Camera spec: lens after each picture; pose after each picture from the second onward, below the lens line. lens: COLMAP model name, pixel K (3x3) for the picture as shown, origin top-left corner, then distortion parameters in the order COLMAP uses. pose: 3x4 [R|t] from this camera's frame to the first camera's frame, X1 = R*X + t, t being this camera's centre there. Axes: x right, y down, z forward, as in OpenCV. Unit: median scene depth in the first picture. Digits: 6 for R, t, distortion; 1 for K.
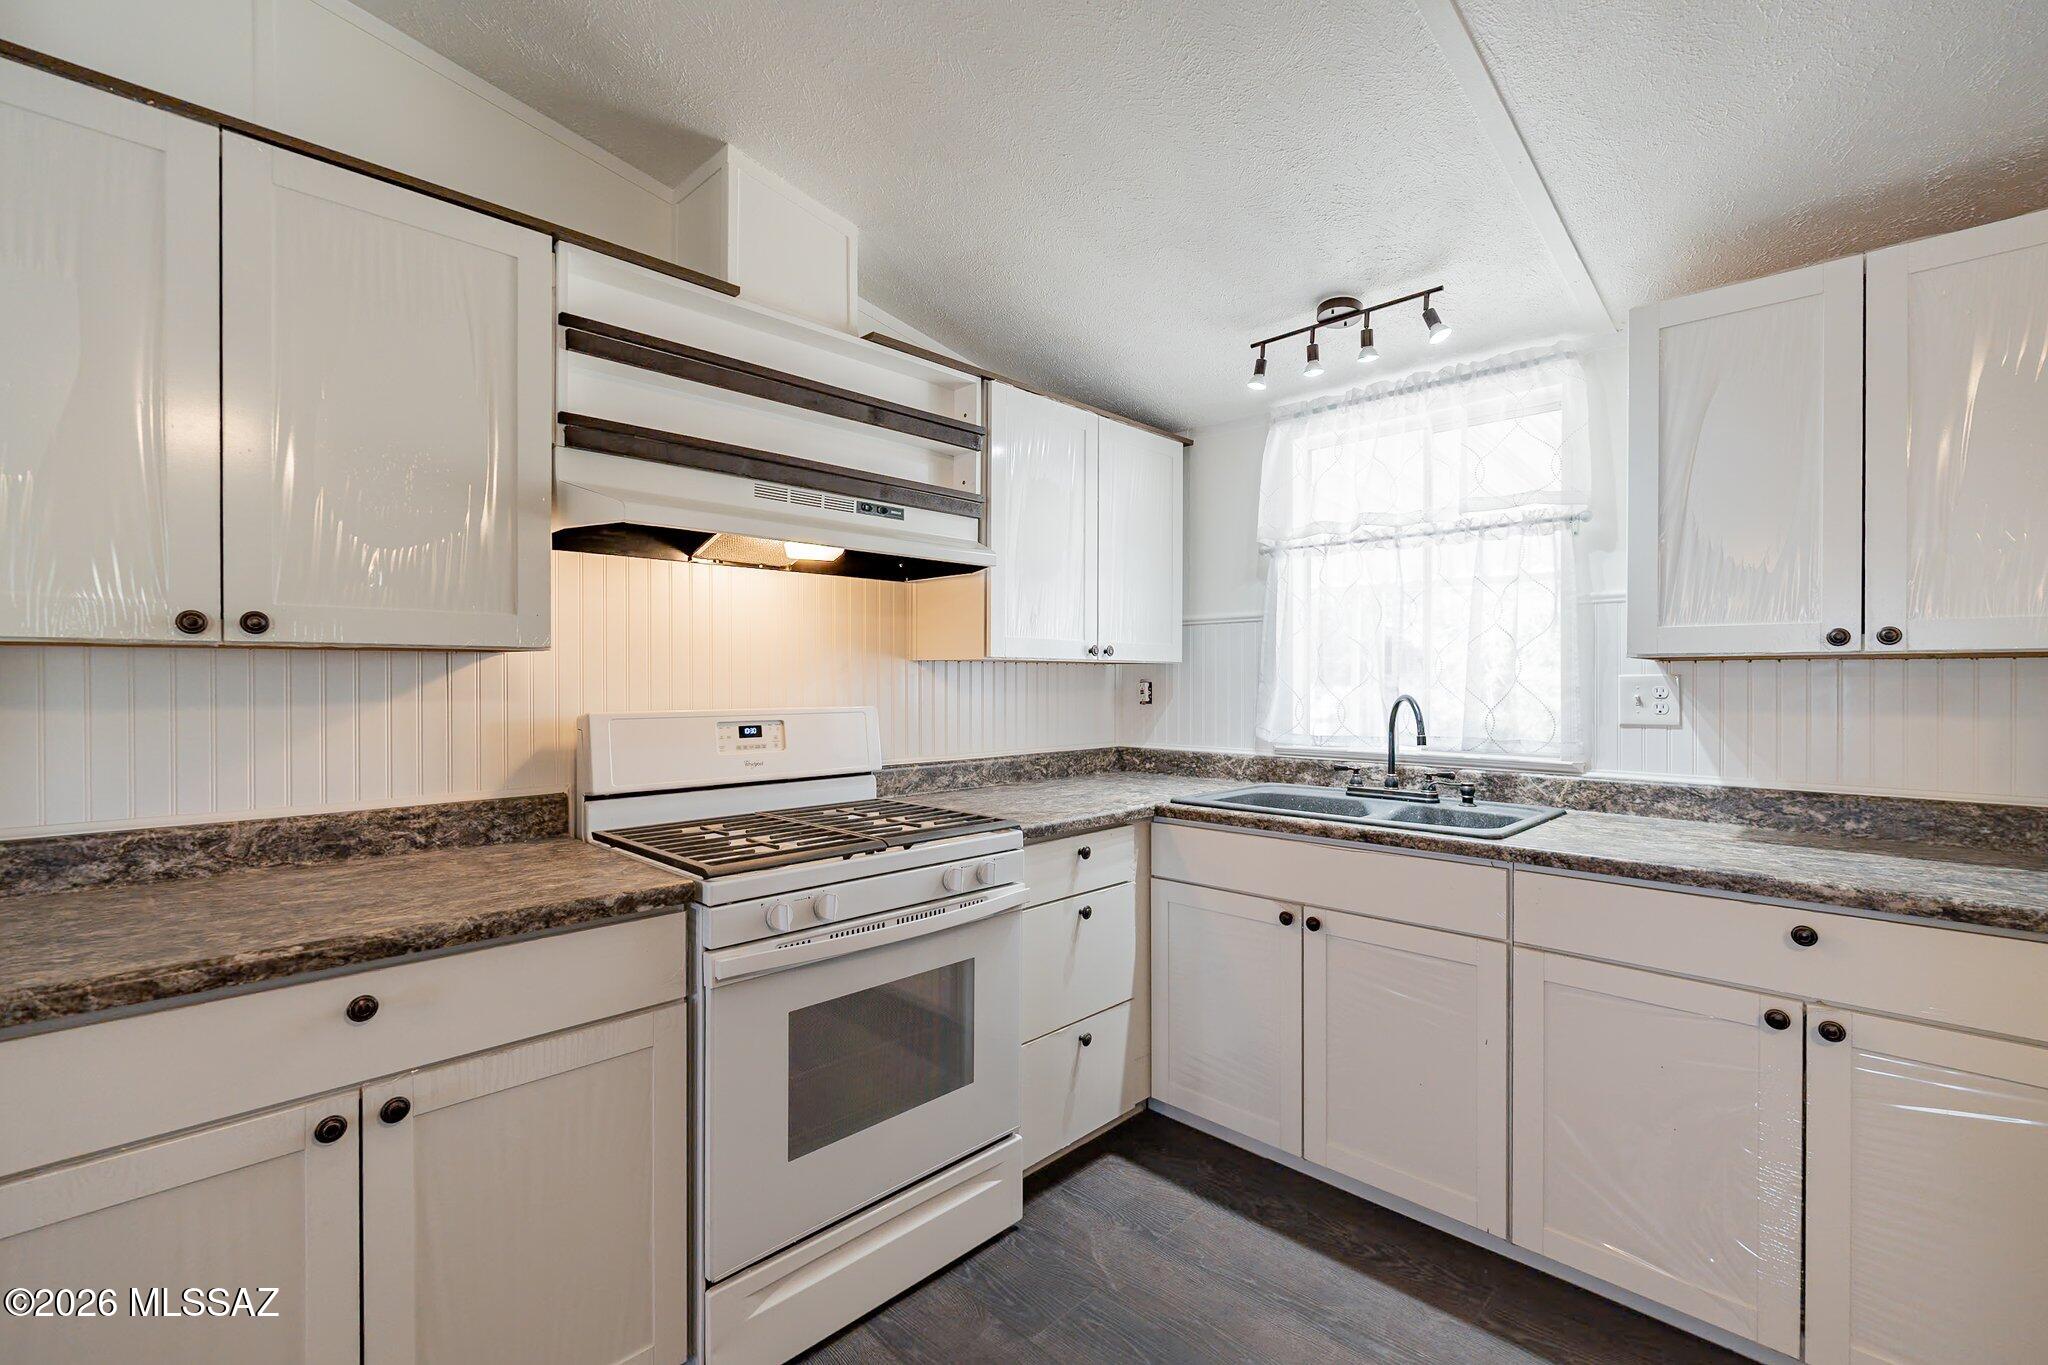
lens RADIAL K [[894.3, 0, 1019.8], [0, 894.3, 681.3], [0, 0, 1]] dist [-0.003691, 0.001282]
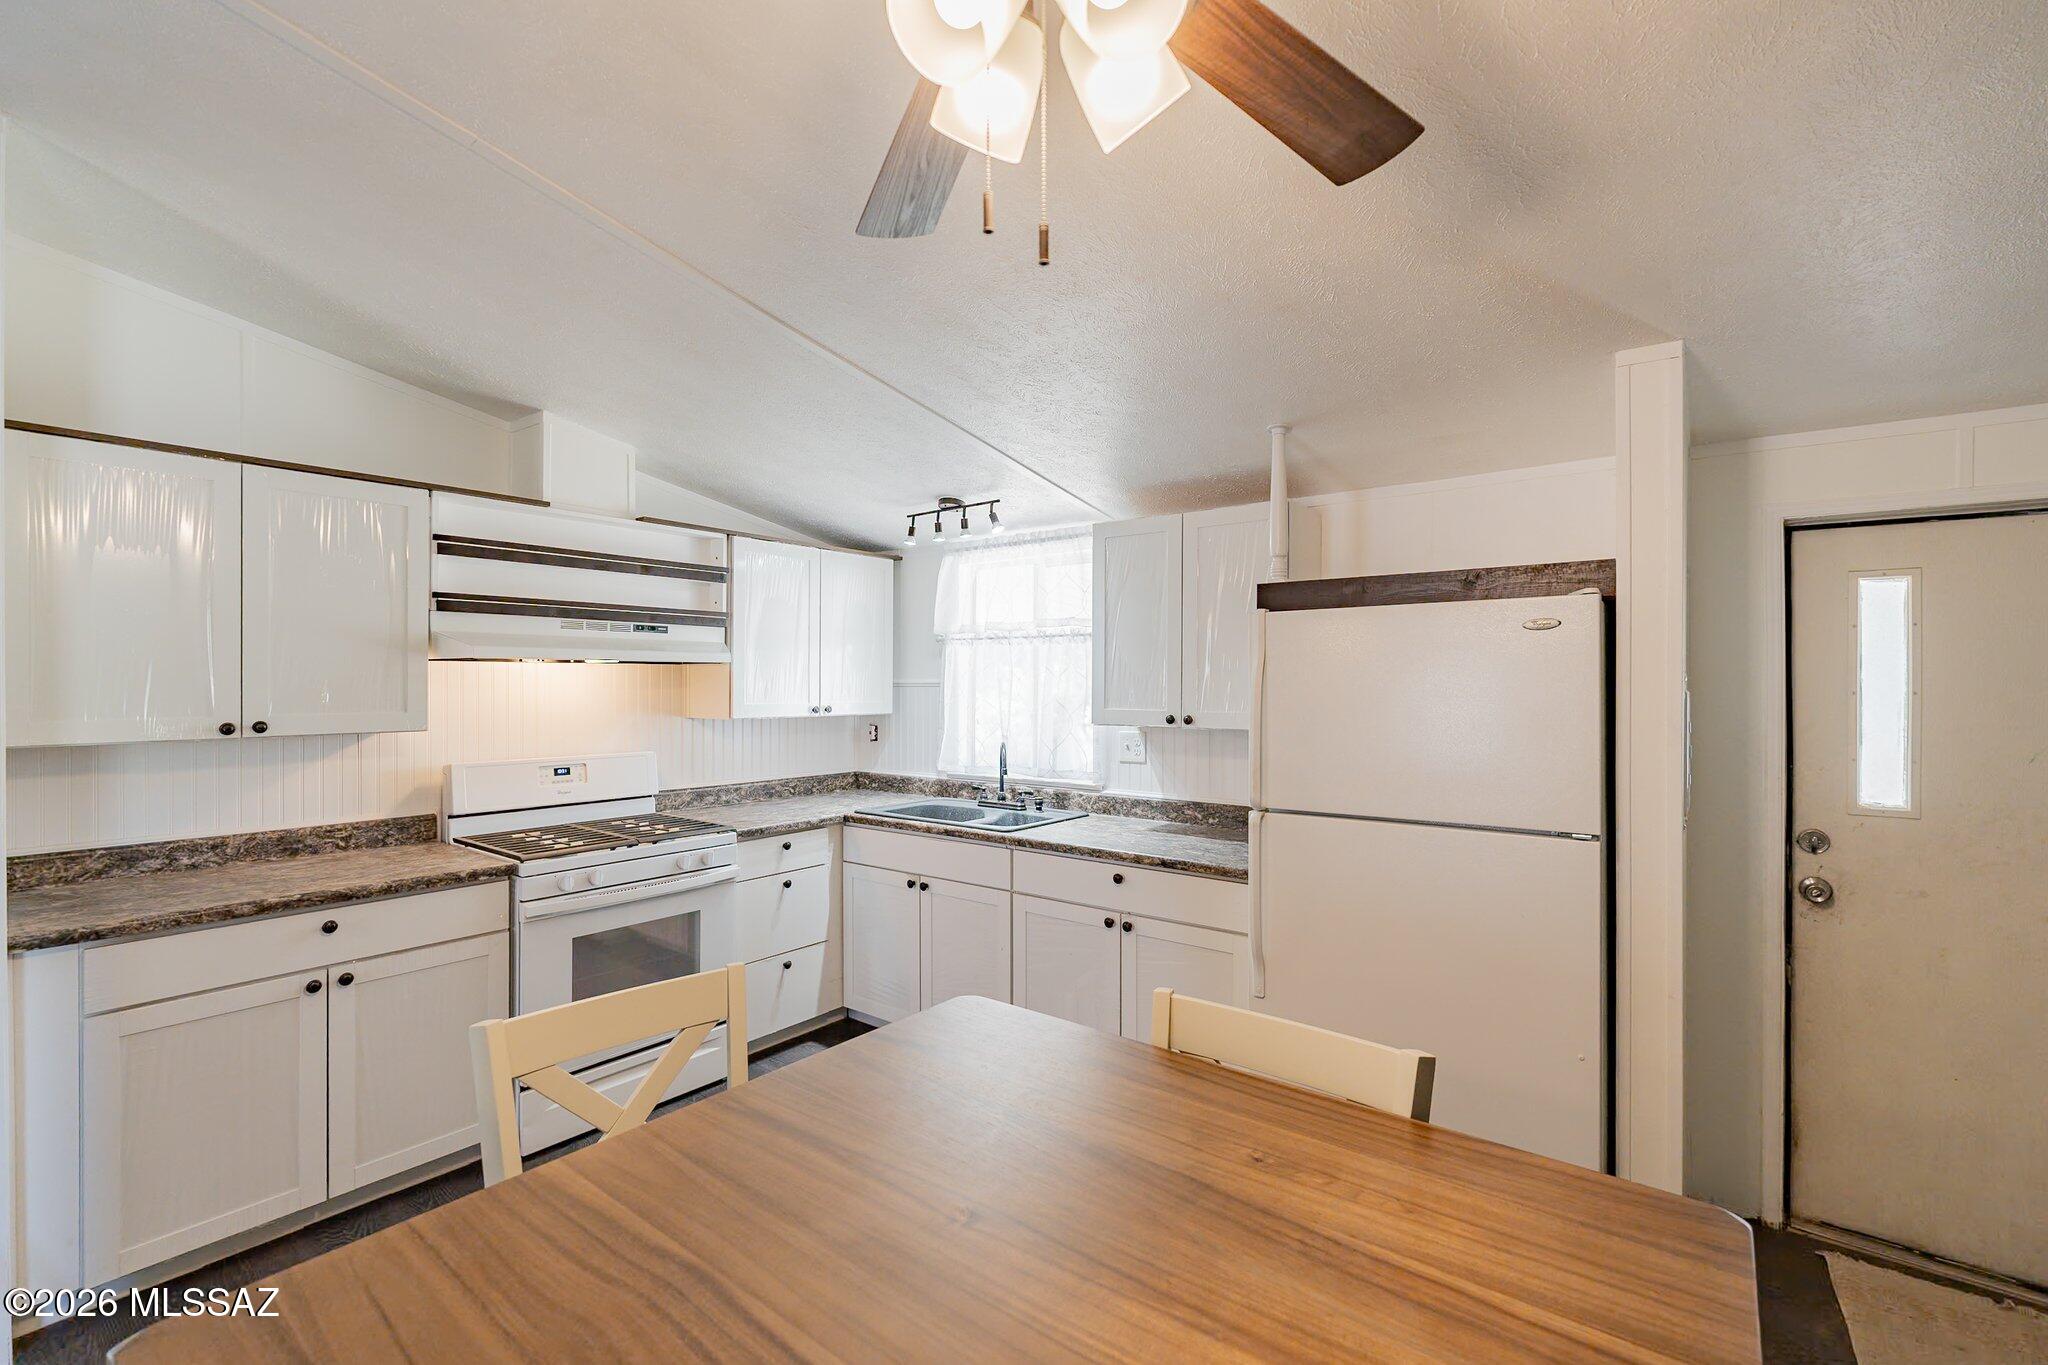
lens RADIAL K [[894.3, 0, 1016.3], [0, 894.3, 684.5], [0, 0, 1]] dist [-0.003691, 0.001282]
pose [[0.993178, 0.000638, 0.116607, 0.299162], [-0.000519, 0.999999, -0.001047, -0.093411], [-0.116607, 0.000979, 0.993178, -0.628065]]
